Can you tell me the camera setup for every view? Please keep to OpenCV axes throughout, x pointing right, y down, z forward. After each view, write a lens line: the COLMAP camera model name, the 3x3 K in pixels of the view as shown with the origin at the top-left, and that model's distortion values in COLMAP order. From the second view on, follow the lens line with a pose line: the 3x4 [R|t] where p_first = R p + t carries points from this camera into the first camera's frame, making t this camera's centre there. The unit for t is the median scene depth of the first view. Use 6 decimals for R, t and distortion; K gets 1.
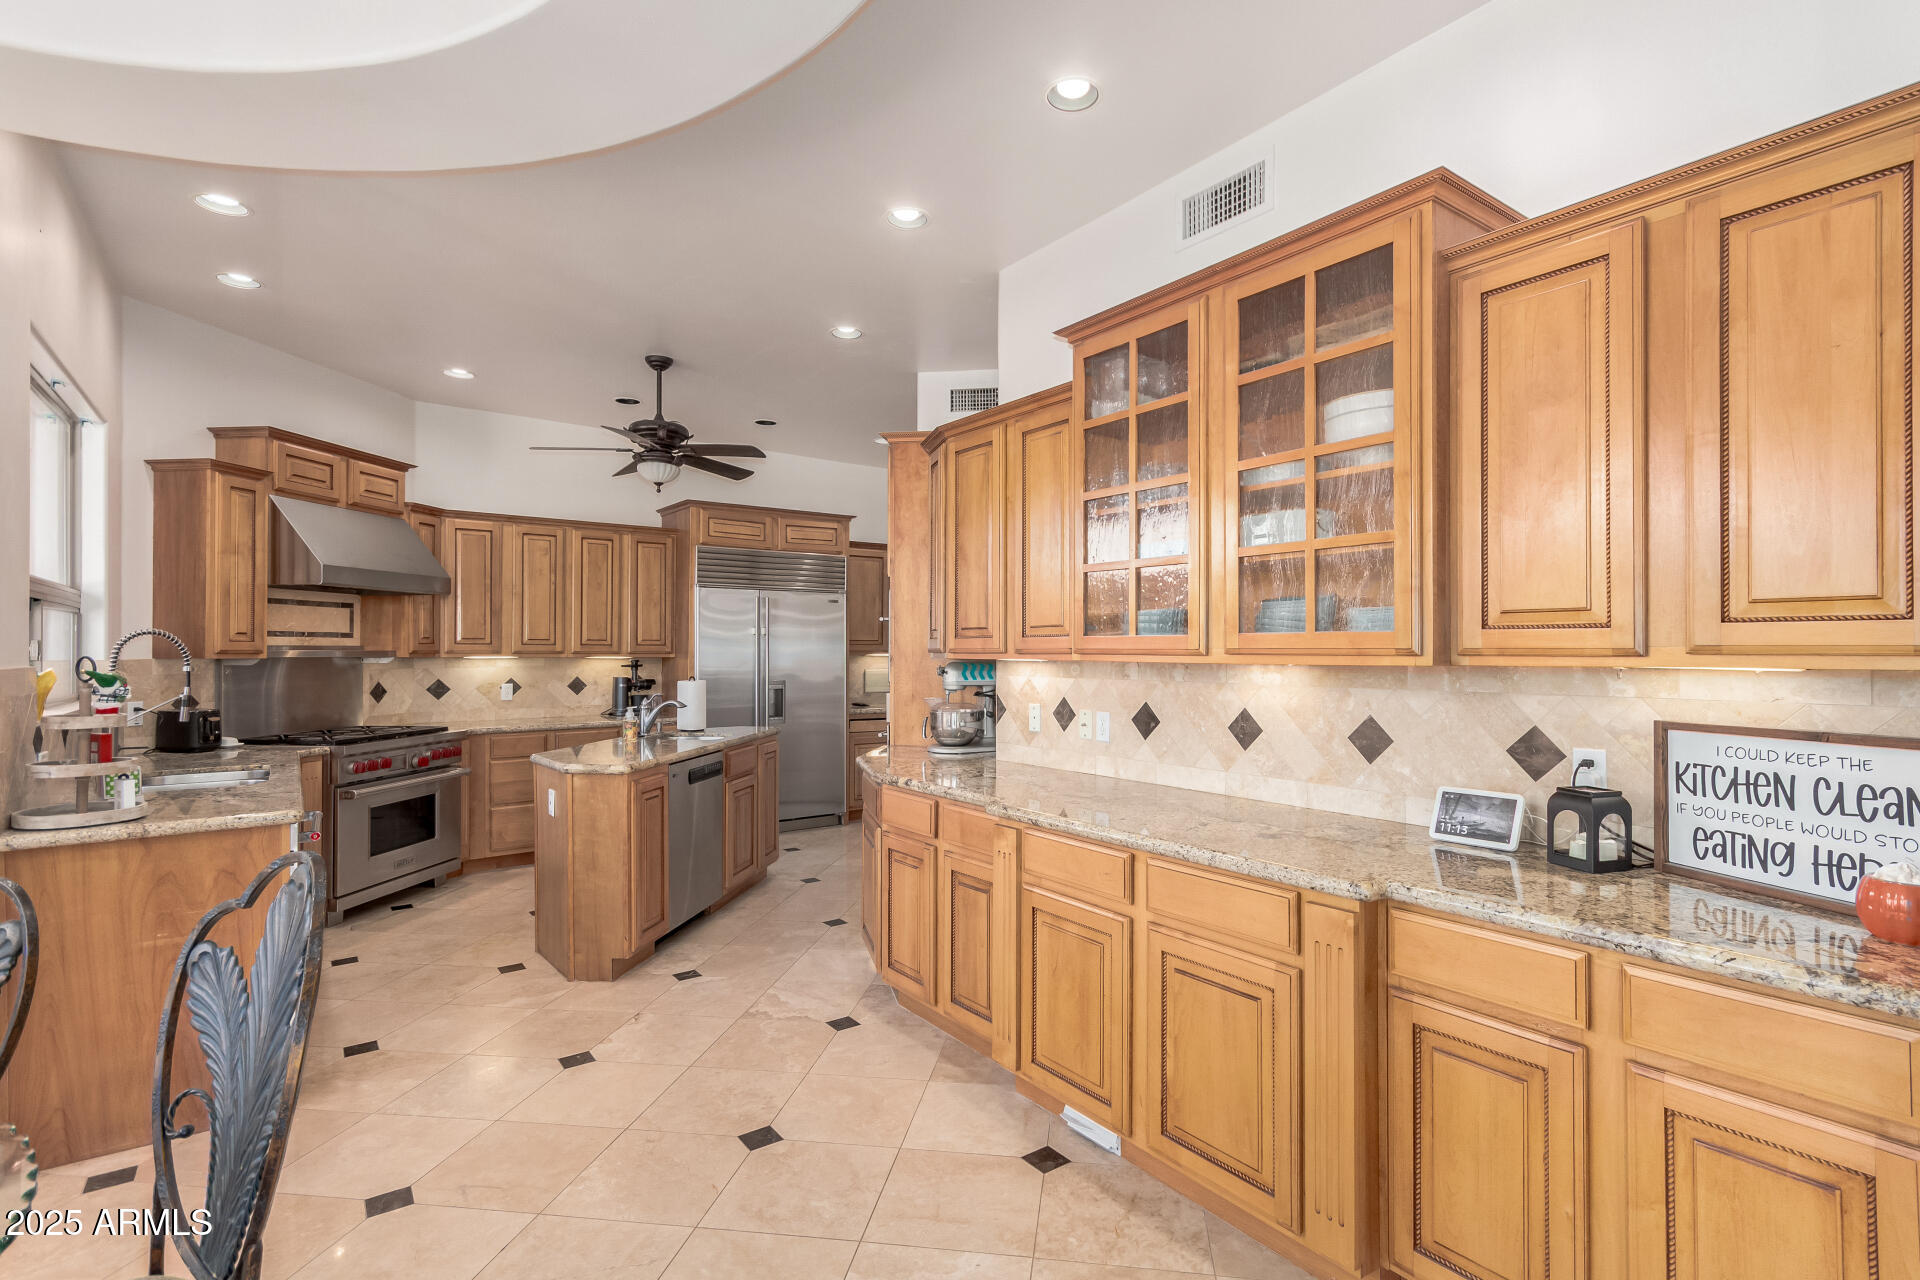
lens RADIAL K [[893.3, 0, 998.4], [0, 893.3, 638.6], [0, 0, 1]] dist [-0.000477, -0.000678]
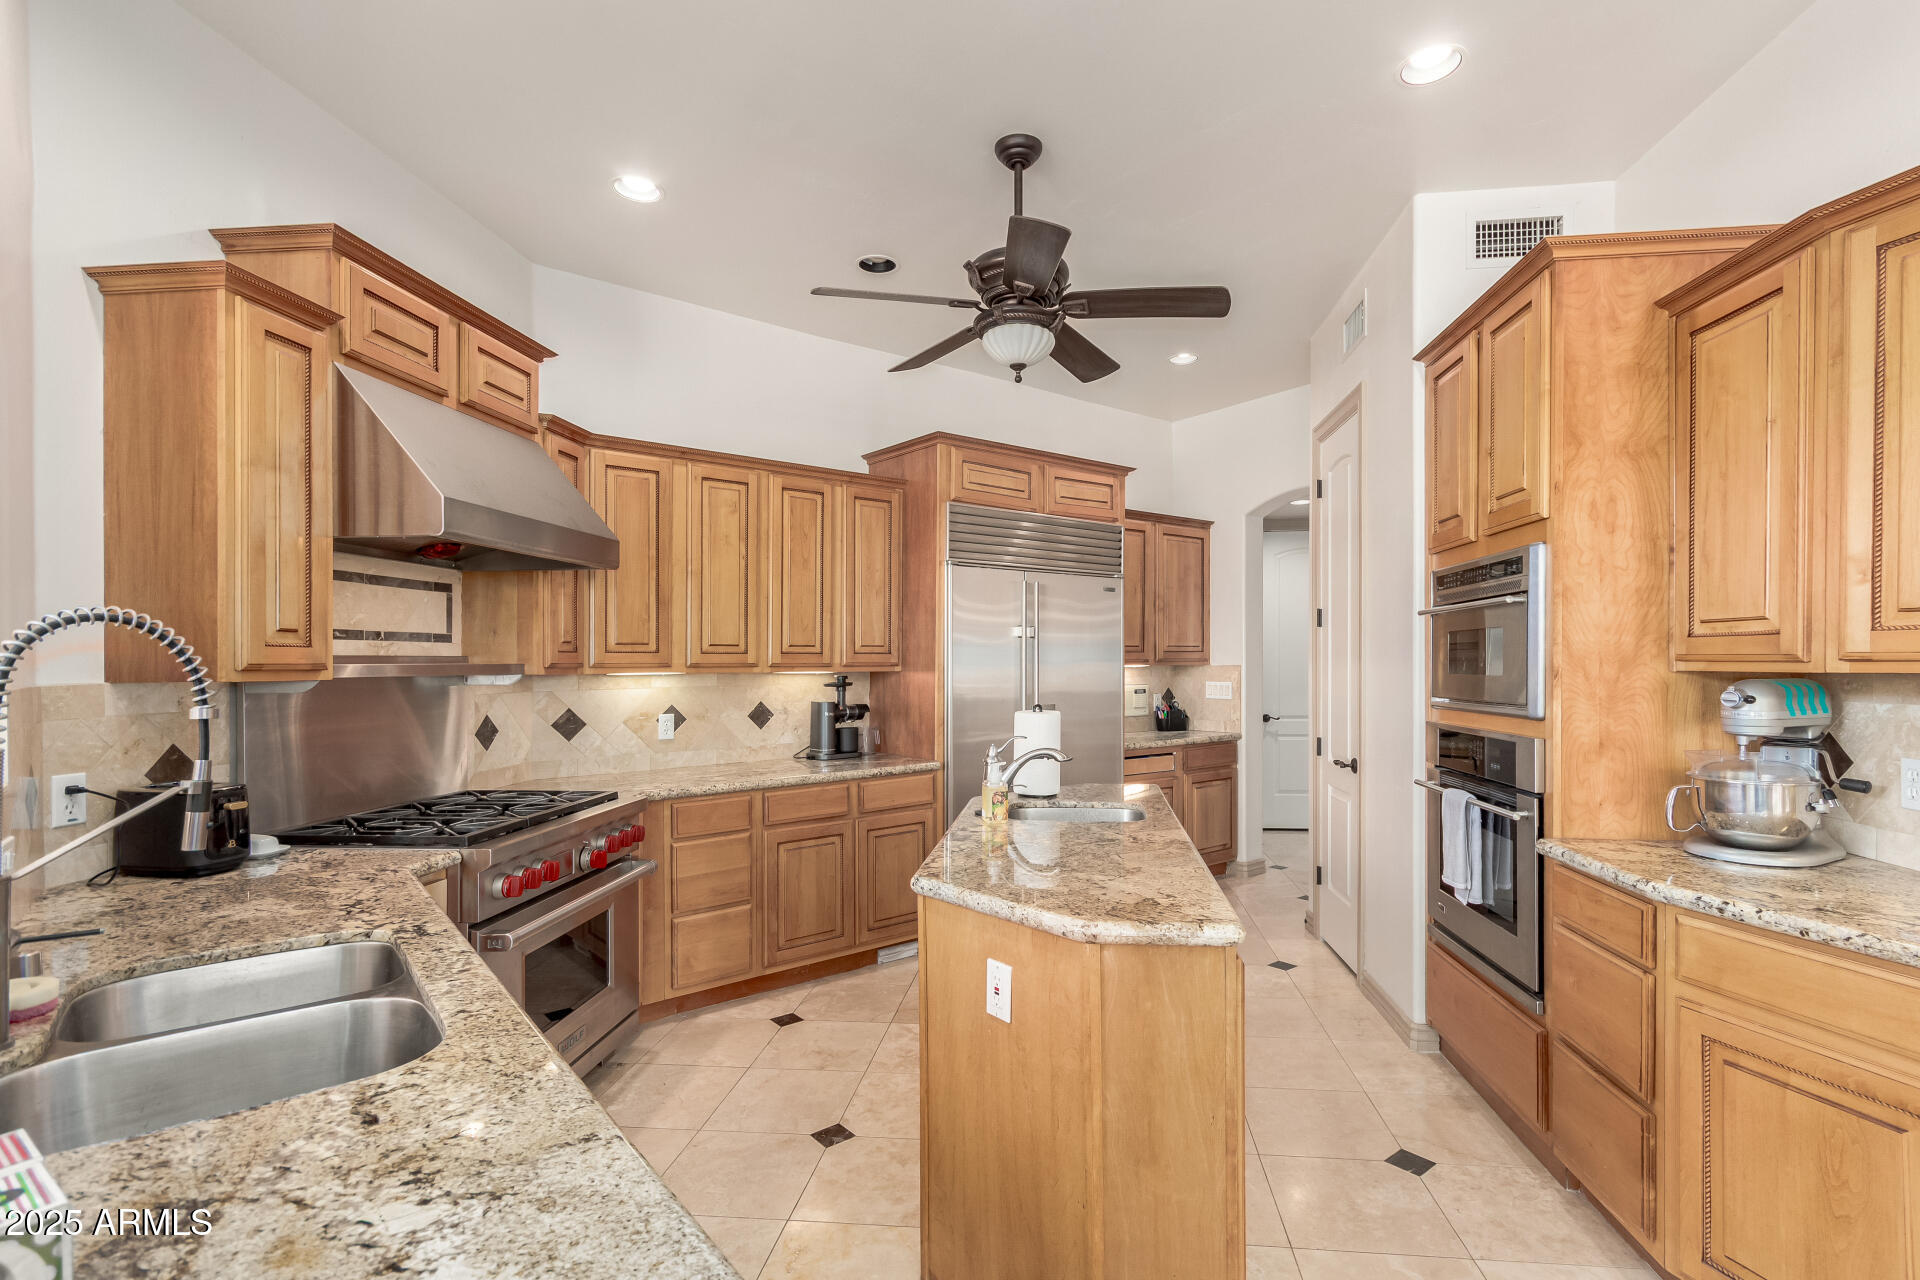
lens RADIAL K [[888.6, 0, 987.6], [0, 888.6, 655.1], [0, 0, 1]] dist [0.001770, 0.000046]
pose [[0.999640, -0.005027, 0.026355, -0.380807], [0.004839, 0.999962, 0.007201, 0.004970], [-0.026390, -0.007071, 0.999627, 0.398827]]
